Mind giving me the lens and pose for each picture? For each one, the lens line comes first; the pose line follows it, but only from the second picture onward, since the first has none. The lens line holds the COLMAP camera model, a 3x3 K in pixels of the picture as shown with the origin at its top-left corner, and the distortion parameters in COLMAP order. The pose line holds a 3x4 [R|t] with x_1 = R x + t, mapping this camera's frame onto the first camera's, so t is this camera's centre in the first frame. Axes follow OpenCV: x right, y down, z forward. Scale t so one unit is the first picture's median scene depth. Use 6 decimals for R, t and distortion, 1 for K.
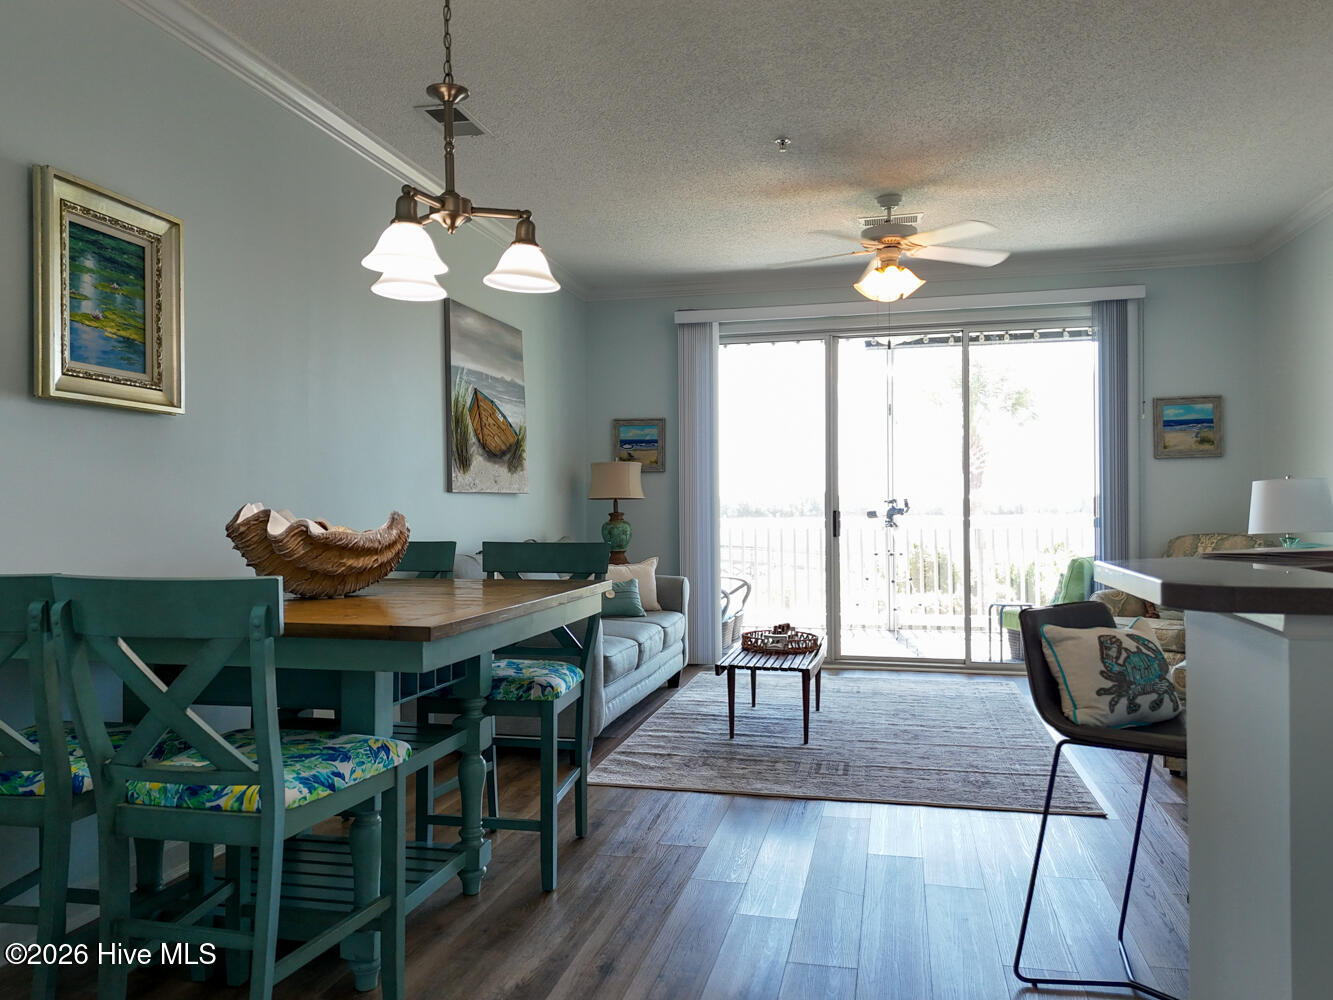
lens RADIAL K [[1003.5, 0, 665.3], [0, 1003.5, 498.4], [0, 0, 1]] dist [0.052102, -0.037847]
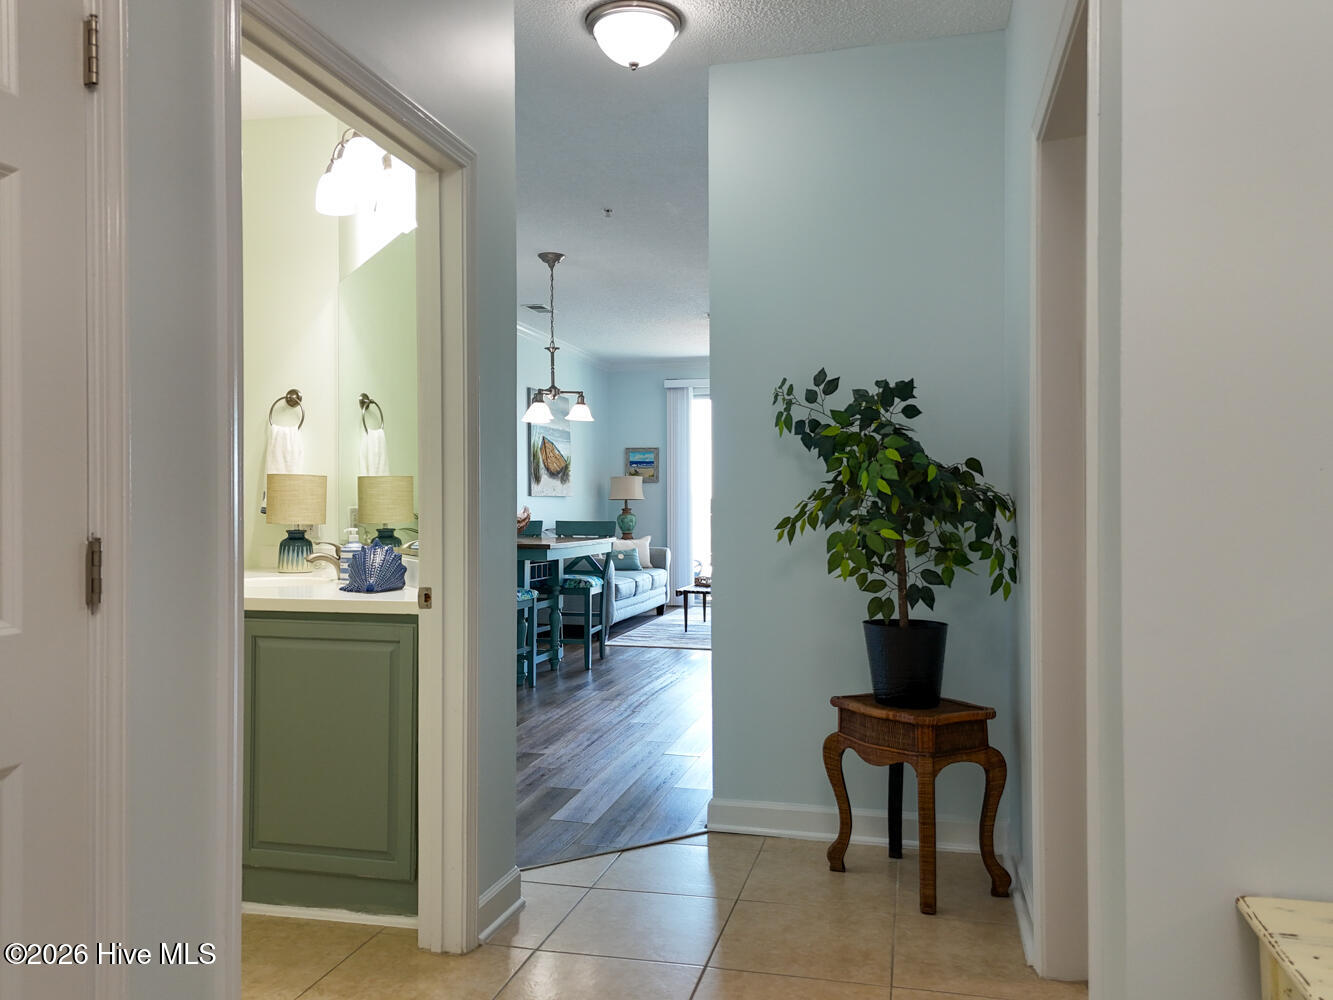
lens RADIAL K [[1003.5, 0, 669.0], [0, 1003.5, 490.8], [0, 0, 1]] dist [0.052102, -0.037847]
pose [[0.999730, 0.003502, -0.022987, 0.067659], [-0.003633, 0.999978, -0.005636, -0.005689], [0.022967, 0.005718, 0.999720, -0.718992]]
